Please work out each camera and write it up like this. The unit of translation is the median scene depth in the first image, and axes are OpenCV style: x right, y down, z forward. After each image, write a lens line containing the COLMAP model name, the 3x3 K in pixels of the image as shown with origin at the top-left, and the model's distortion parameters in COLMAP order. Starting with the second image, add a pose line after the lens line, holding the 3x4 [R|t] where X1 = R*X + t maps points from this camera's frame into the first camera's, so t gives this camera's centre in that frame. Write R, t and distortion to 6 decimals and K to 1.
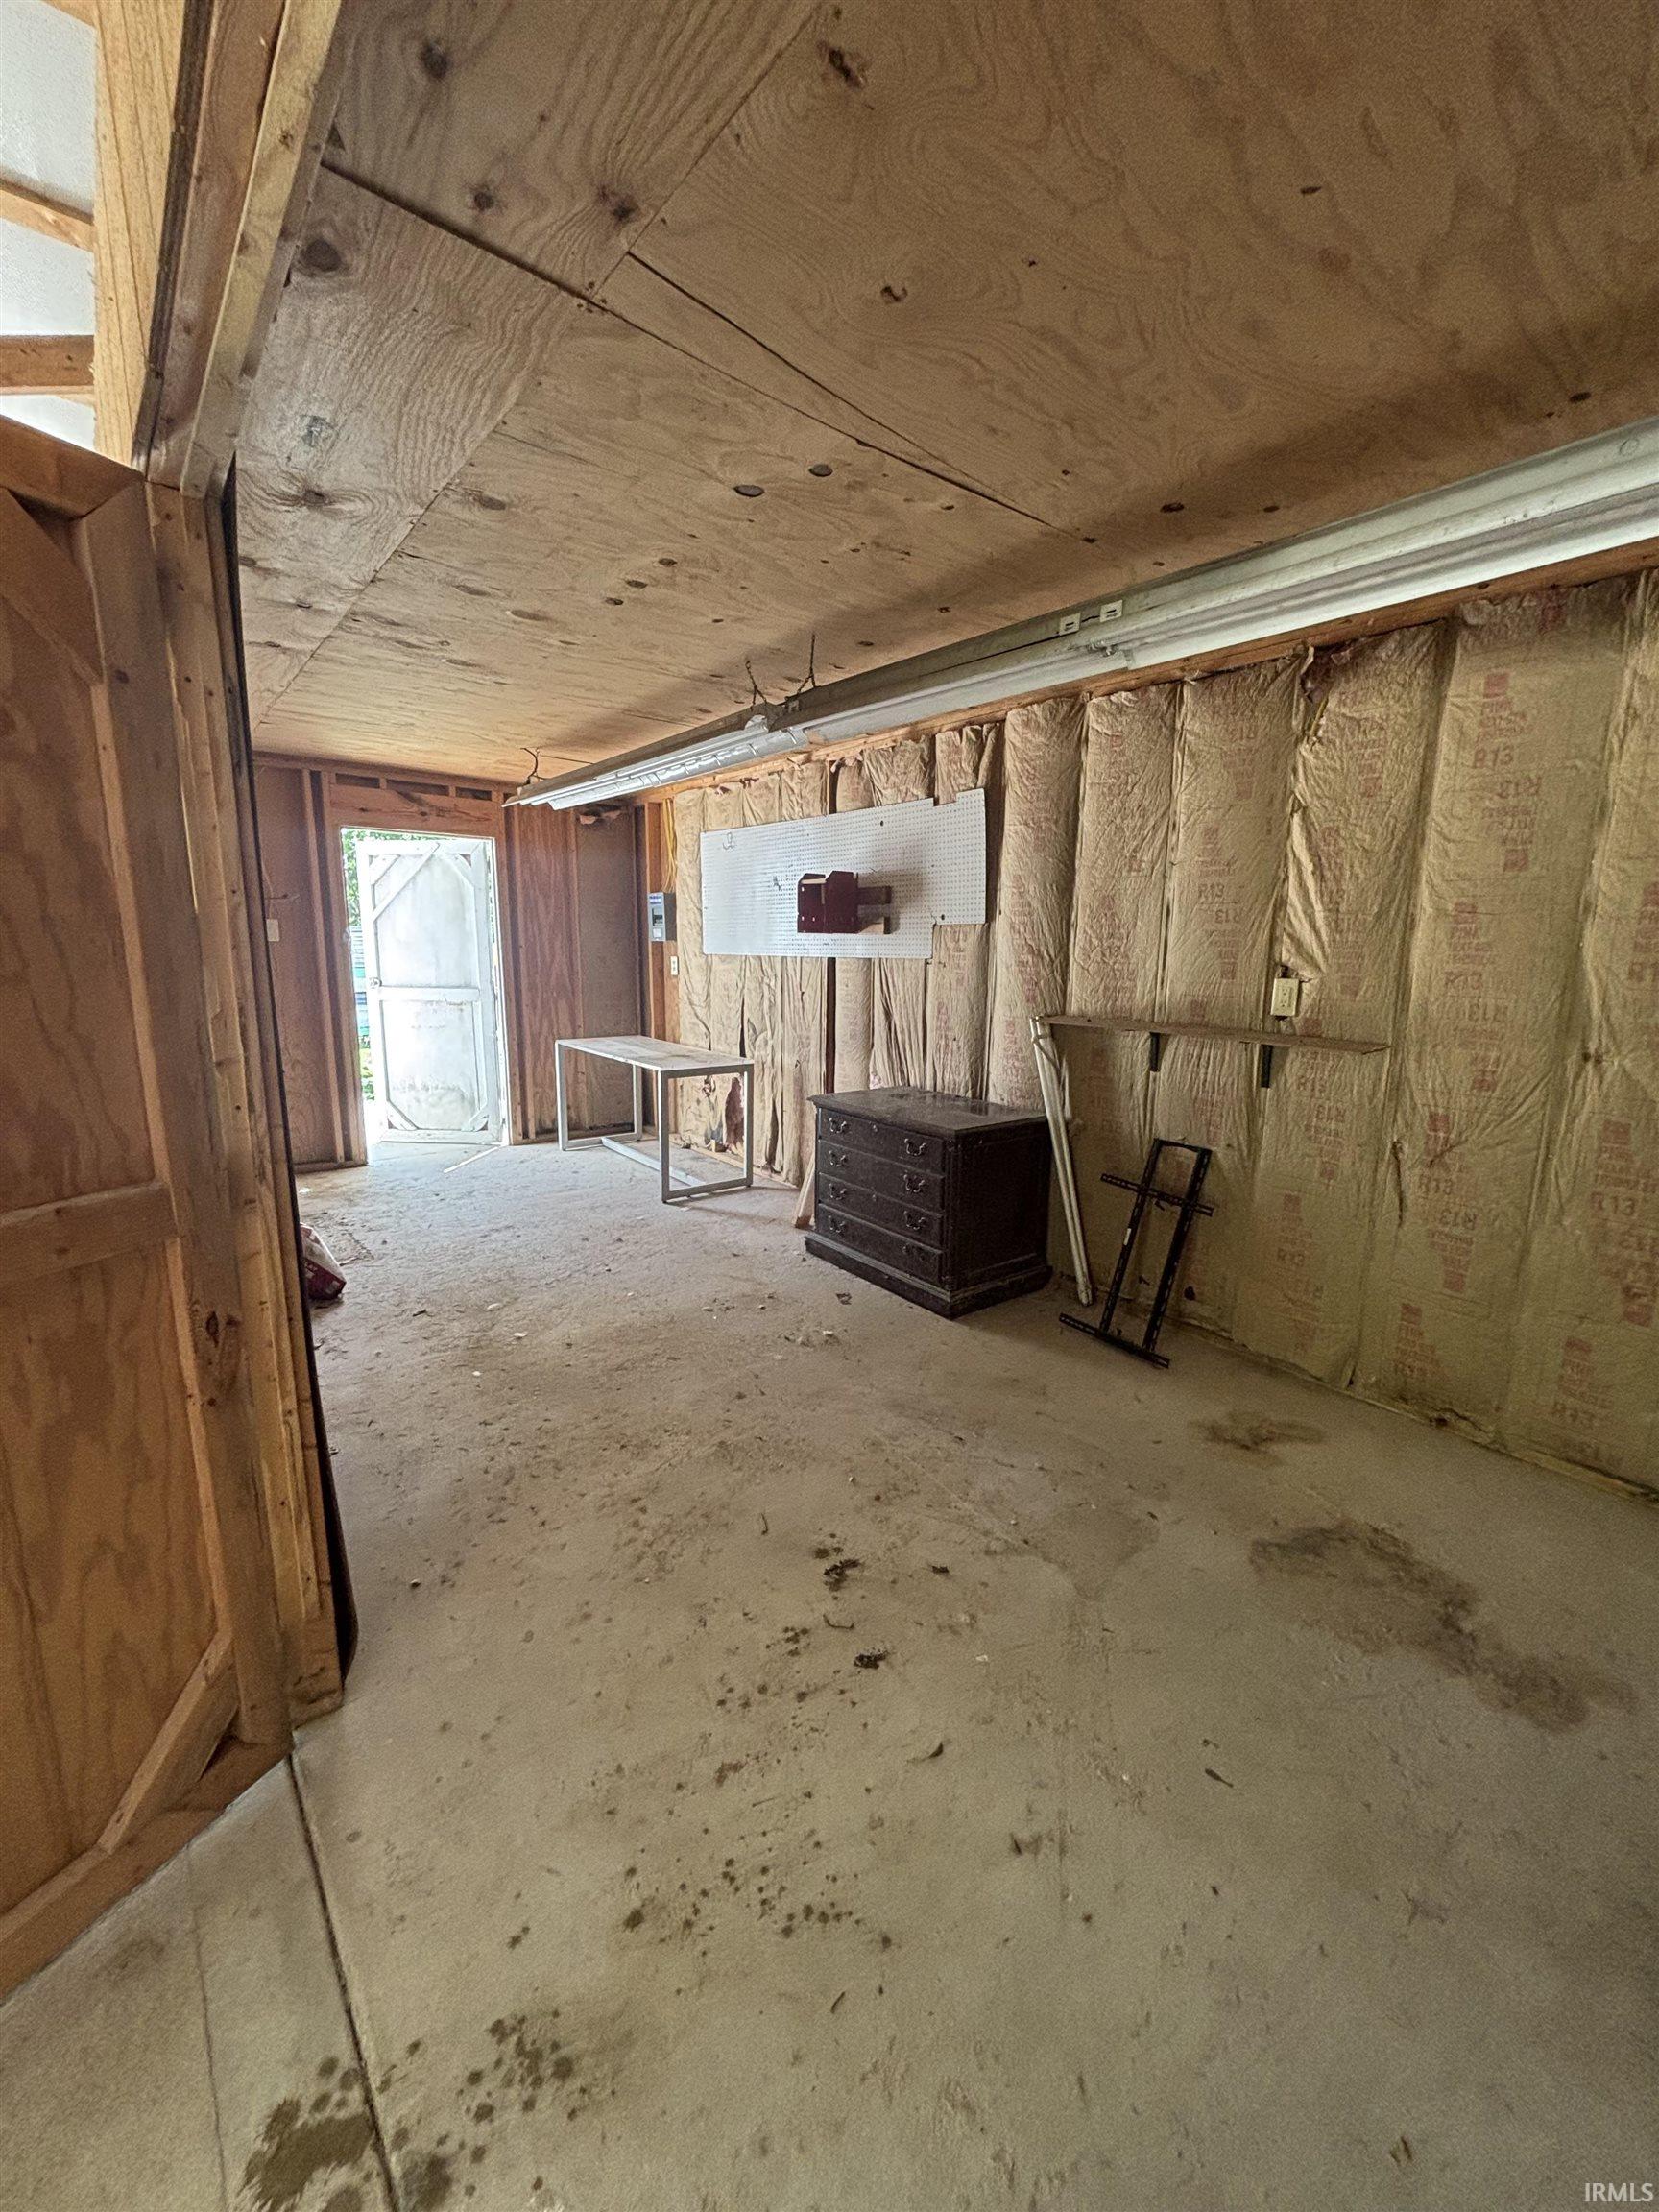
lens RADIAL K [[890.8, 0, 835.7], [0, 890.8, 1103.8], [0, 0, 1]] dist [-0.000172, 0.000000]
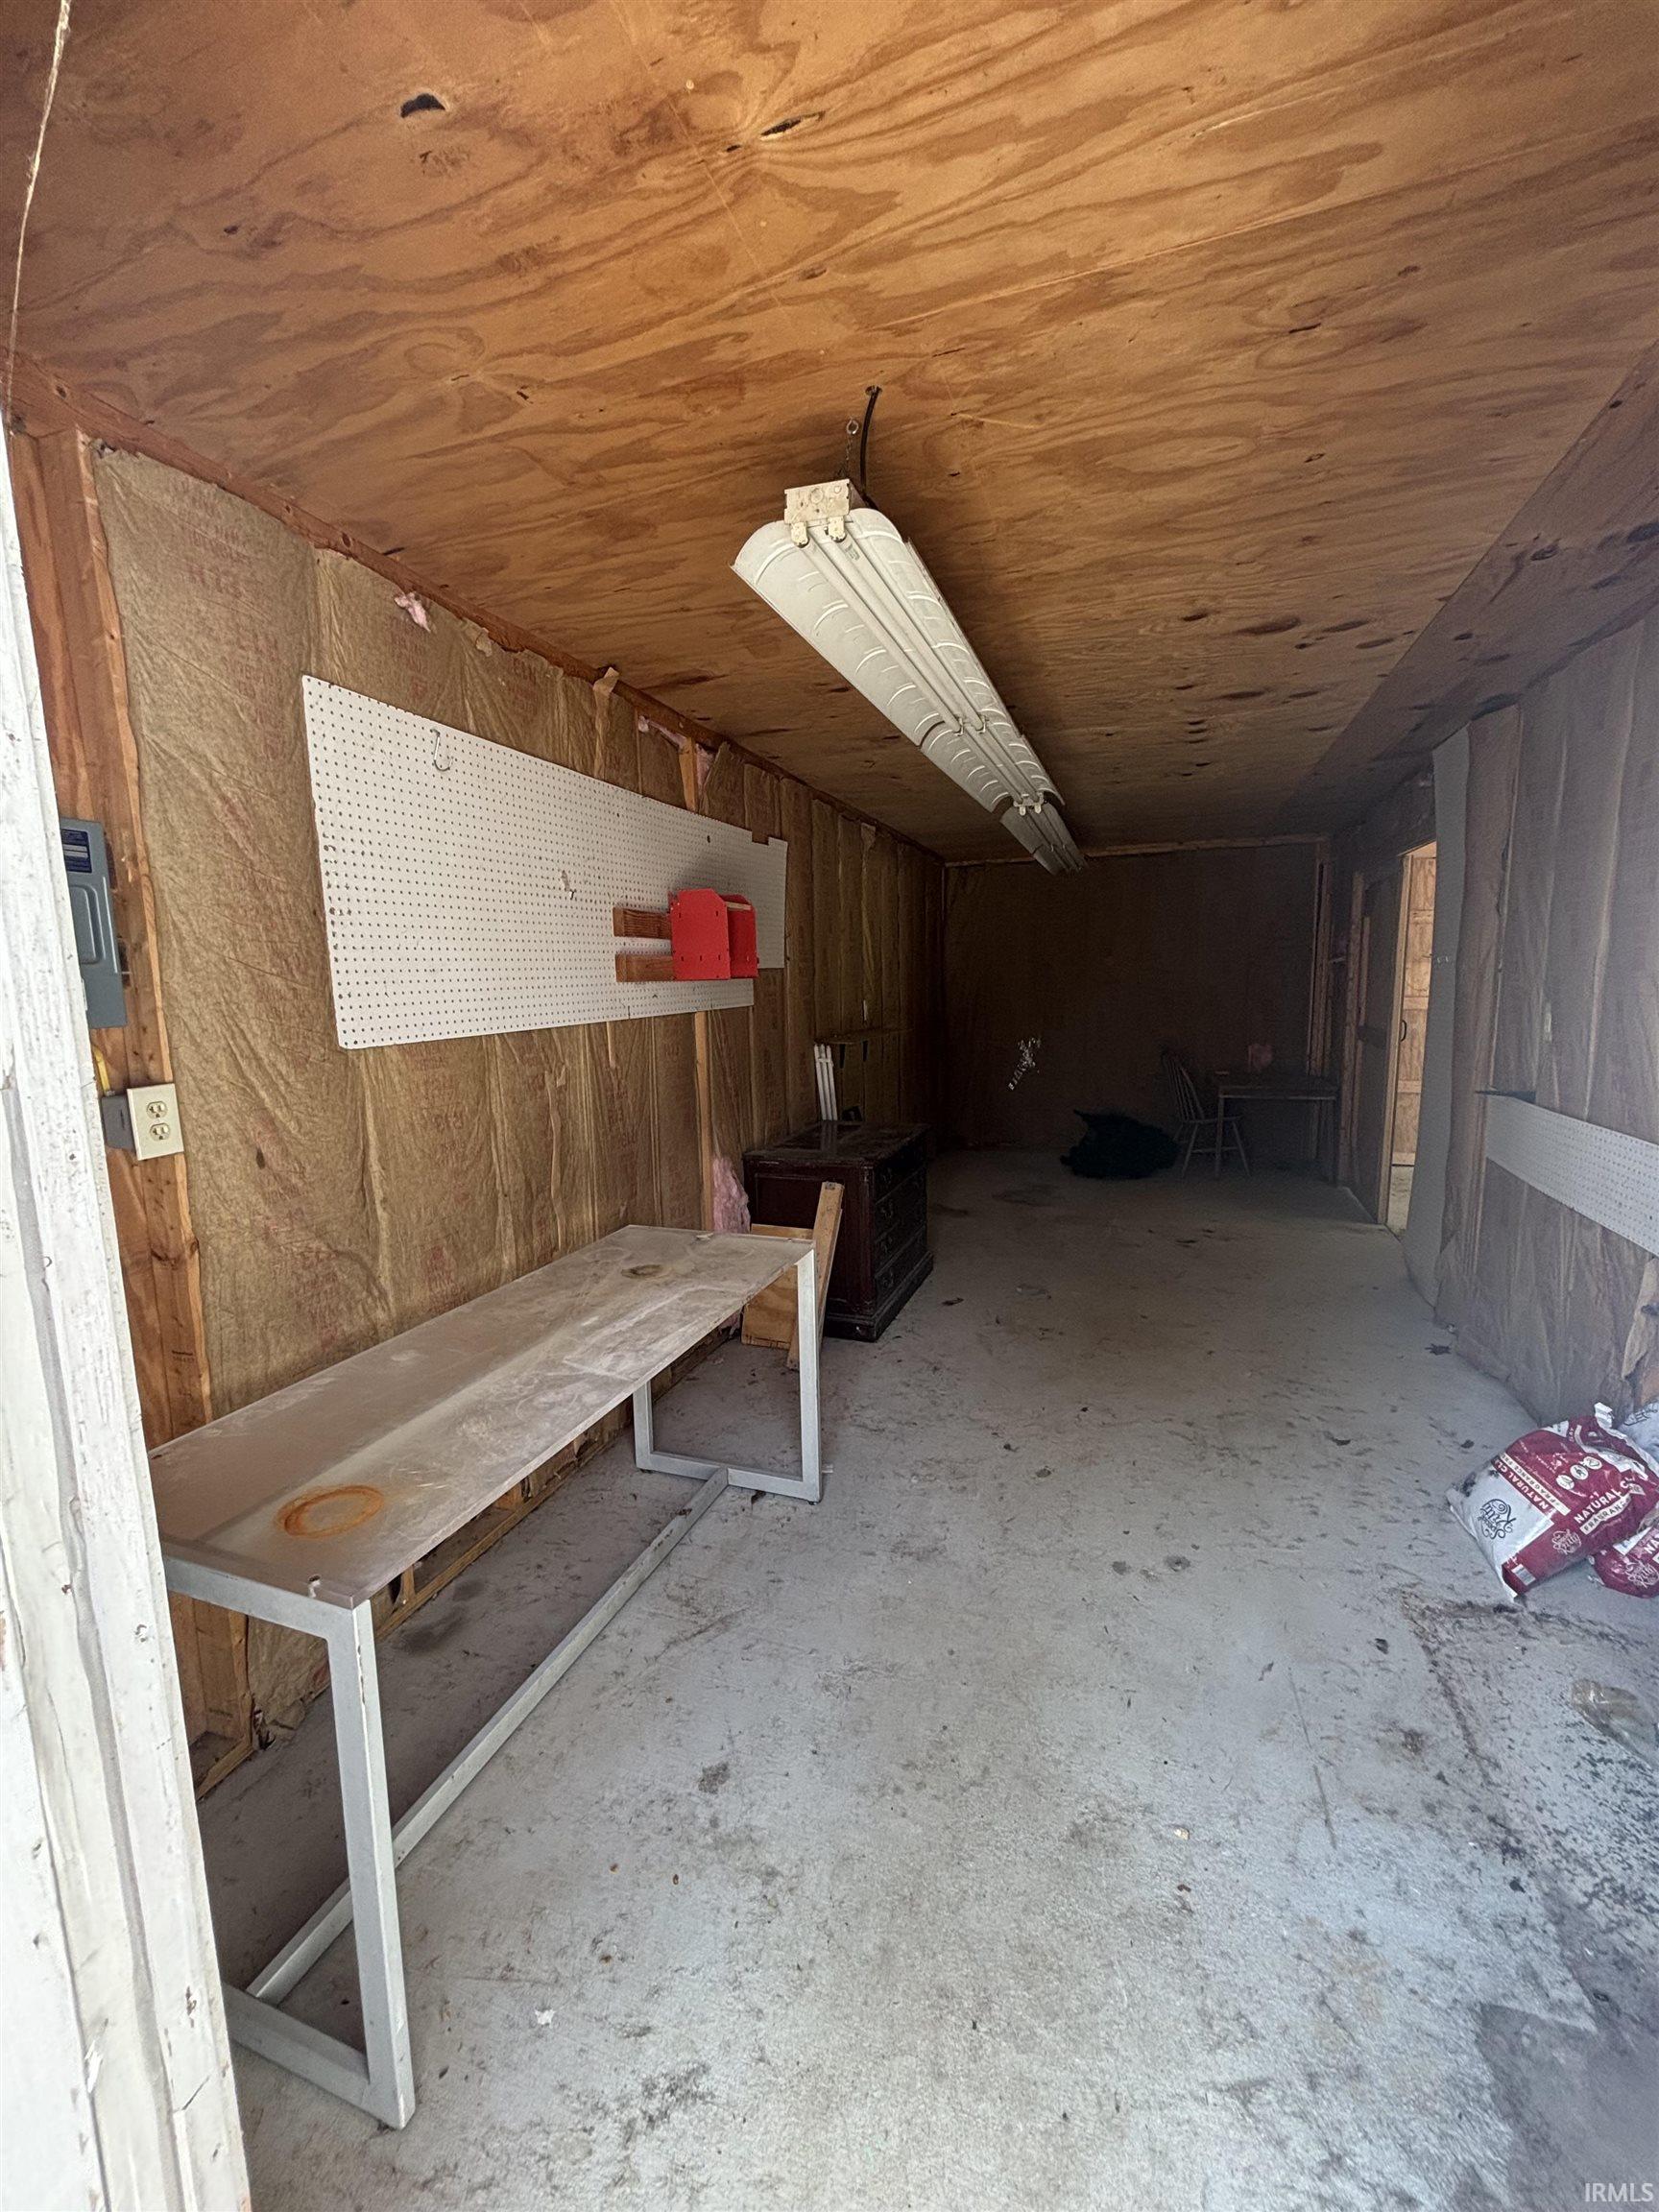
lens RADIAL K [[890.8, 0, 828.8], [0, 890.8, 1102.2], [0, 0, 1]] dist [-0.000172, 0.000000]
pose [[-0.521925, -0.127514, 0.843406, -0.794372], [0.174443, 0.951909, 0.251870, -0.313258], [-0.834963, 0.278584, -0.474581, 1.563422]]
